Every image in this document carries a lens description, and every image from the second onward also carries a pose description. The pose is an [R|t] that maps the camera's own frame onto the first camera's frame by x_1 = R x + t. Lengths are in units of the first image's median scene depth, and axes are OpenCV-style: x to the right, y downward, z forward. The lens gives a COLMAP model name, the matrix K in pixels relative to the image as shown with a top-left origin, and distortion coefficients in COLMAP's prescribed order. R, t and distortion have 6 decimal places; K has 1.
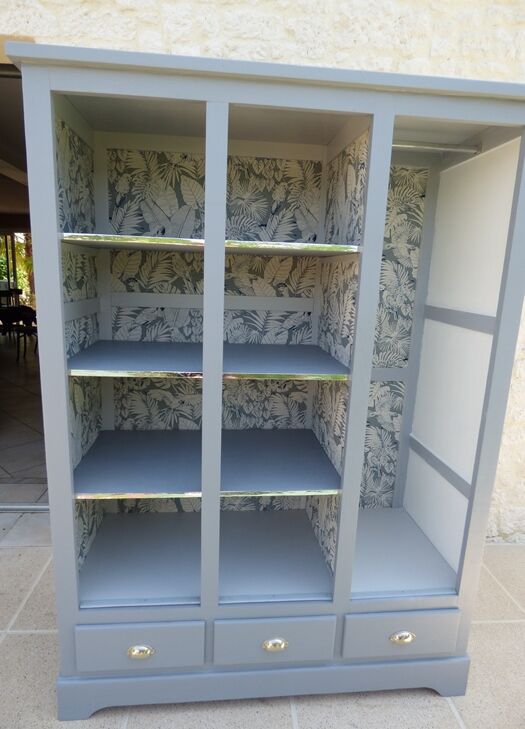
lens RADIAL K [[433.8, 0, 254.1], [0, 433.8, 363.7], [0, 0, 1]] dist [-0.019254, 0.005836]
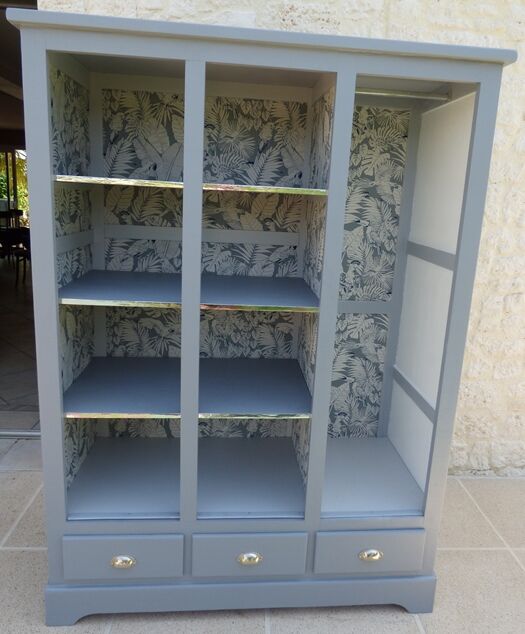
lens RADIAL K [[469.8, 0, 271.5], [0, 469.8, 292.2], [0, 0, 1]] dist [-0.019842, 0.006533]
pose [[0.999867, 0.016082, -0.002571, 0.077045], [-0.016085, 0.999870, -0.001048, -0.006471], [0.002554, 0.001089, 0.999996, -0.128827]]
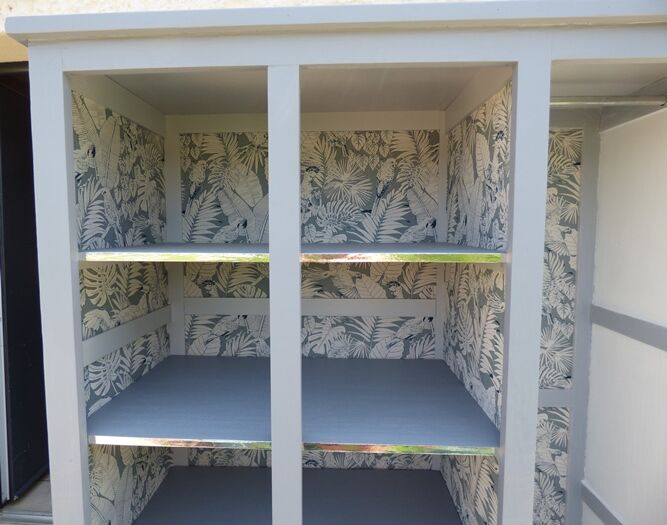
lens RADIAL K [[417.1, 0, 315.8], [0, 417.1, 260.9], [0, 0, 1]] dist [-0.016271, 0.004874]
pose [[0.989287, -0.026846, -0.143495, 0.034739], [0.007719, 0.991190, -0.132221, -0.124245], [0.145780, 0.129697, 0.980779, 0.236946]]
